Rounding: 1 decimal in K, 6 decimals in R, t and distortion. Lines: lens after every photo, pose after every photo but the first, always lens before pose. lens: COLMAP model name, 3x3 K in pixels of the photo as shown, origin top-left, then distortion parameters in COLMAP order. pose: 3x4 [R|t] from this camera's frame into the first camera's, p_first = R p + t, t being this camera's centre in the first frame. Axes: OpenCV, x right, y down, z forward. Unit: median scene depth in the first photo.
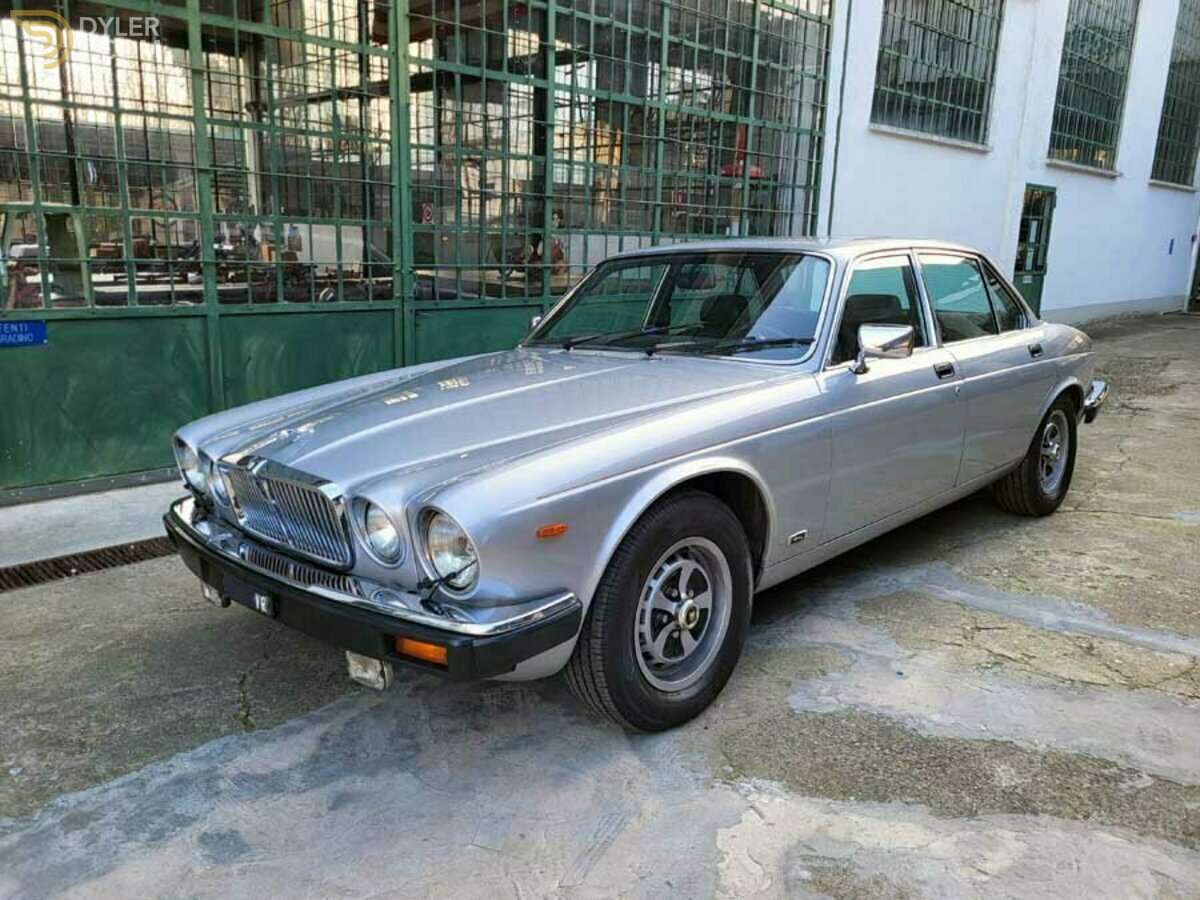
lens RADIAL K [[899.4, 0, 593.8], [0, 899.4, 430.9], [0, 0, 1]] dist [0.045927, -0.030115]
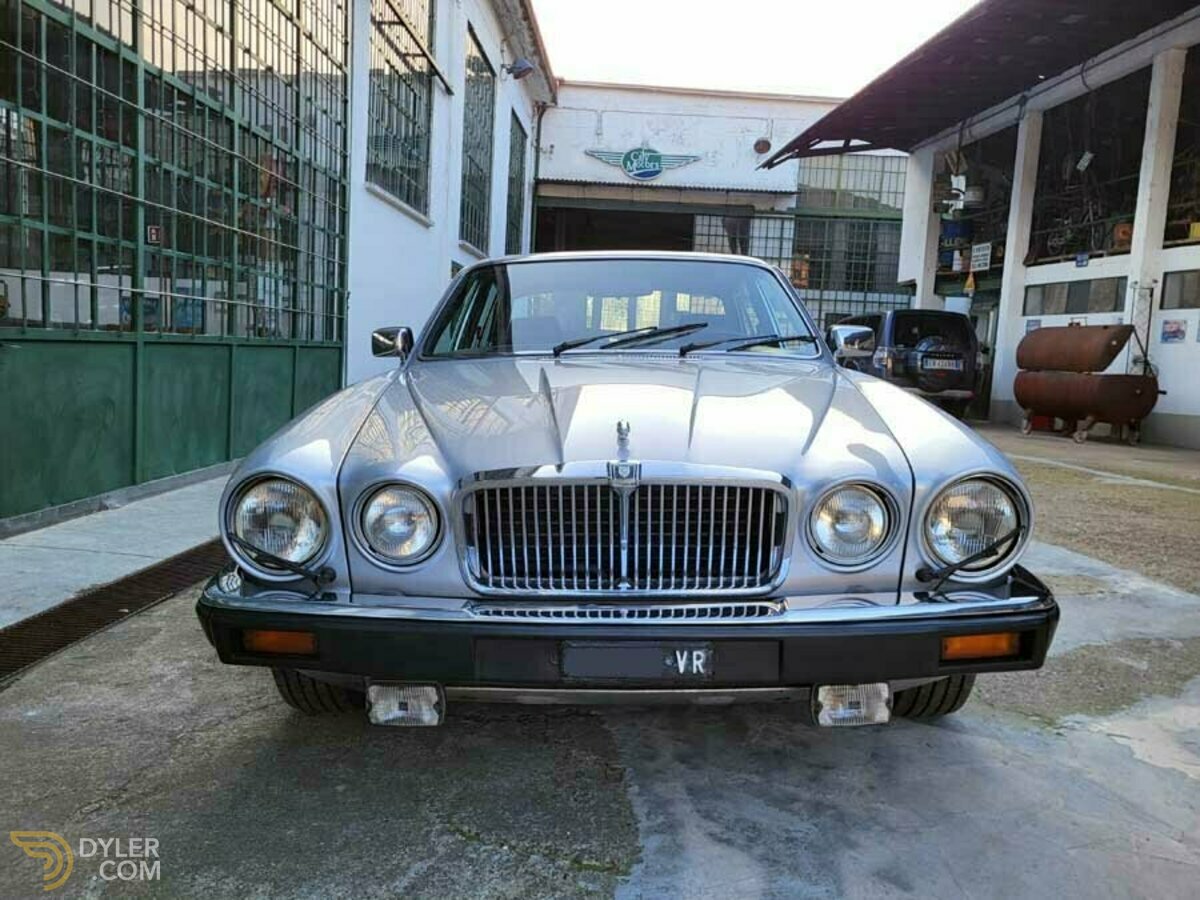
lens RADIAL K [[909.9, 0, 600.0], [0, 909.9, 450.0], [0, 0, 1]] dist [0.003640, 0.000511]
pose [[0.732397, -0.060316, 0.678202, -0.675649], [0.108047, 0.993743, -0.028302, 0.033412], [-0.672251, 0.094006, 0.734331, 0.406680]]
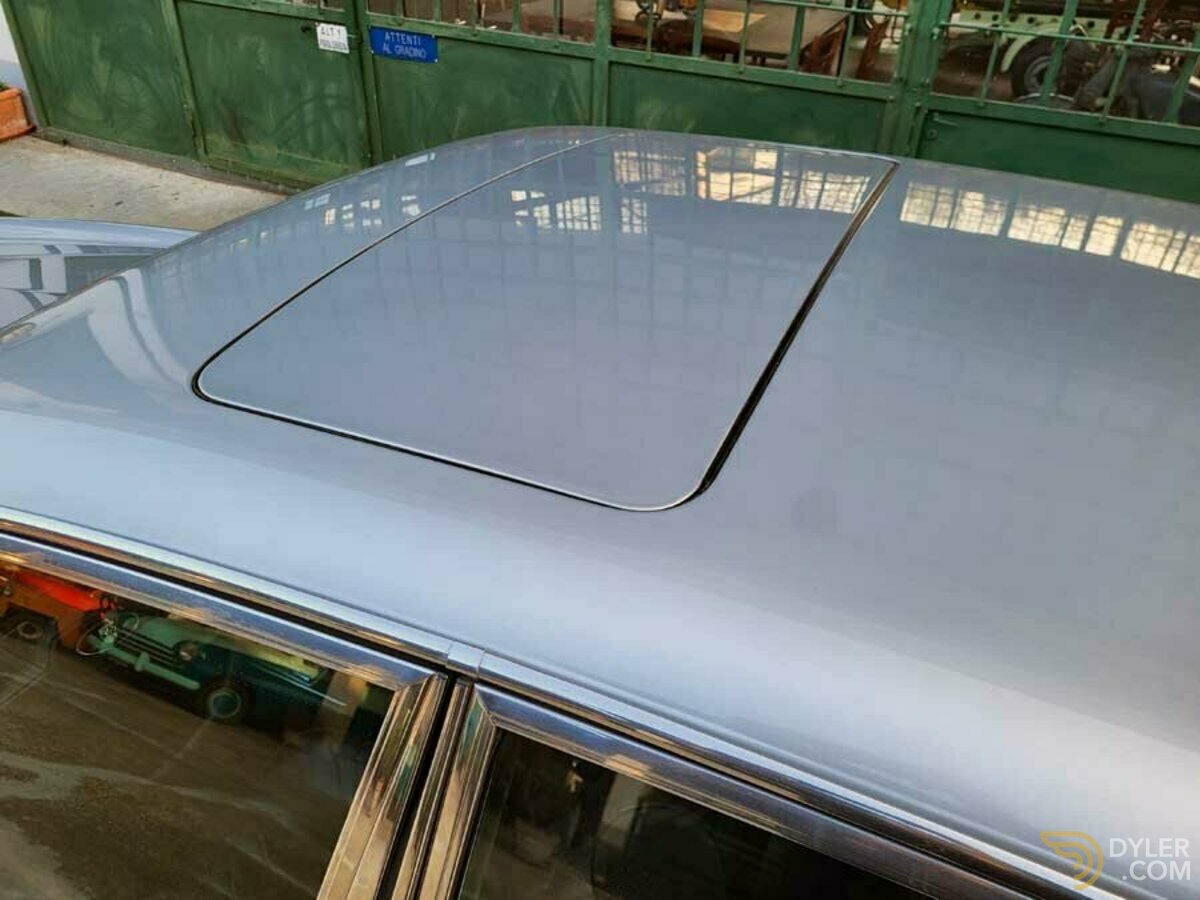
lens RADIAL K [[907.8, 0, 597.4], [0, 907.8, 434.0], [0, 0, 1]] dist [0.035116, -0.022483]
pose [[0.357643, 0.511712, -0.781180, 0.546604], [-0.218975, 0.859139, 0.462527, -0.357891], [0.907822, 0.005639, 0.419317, 1.166396]]
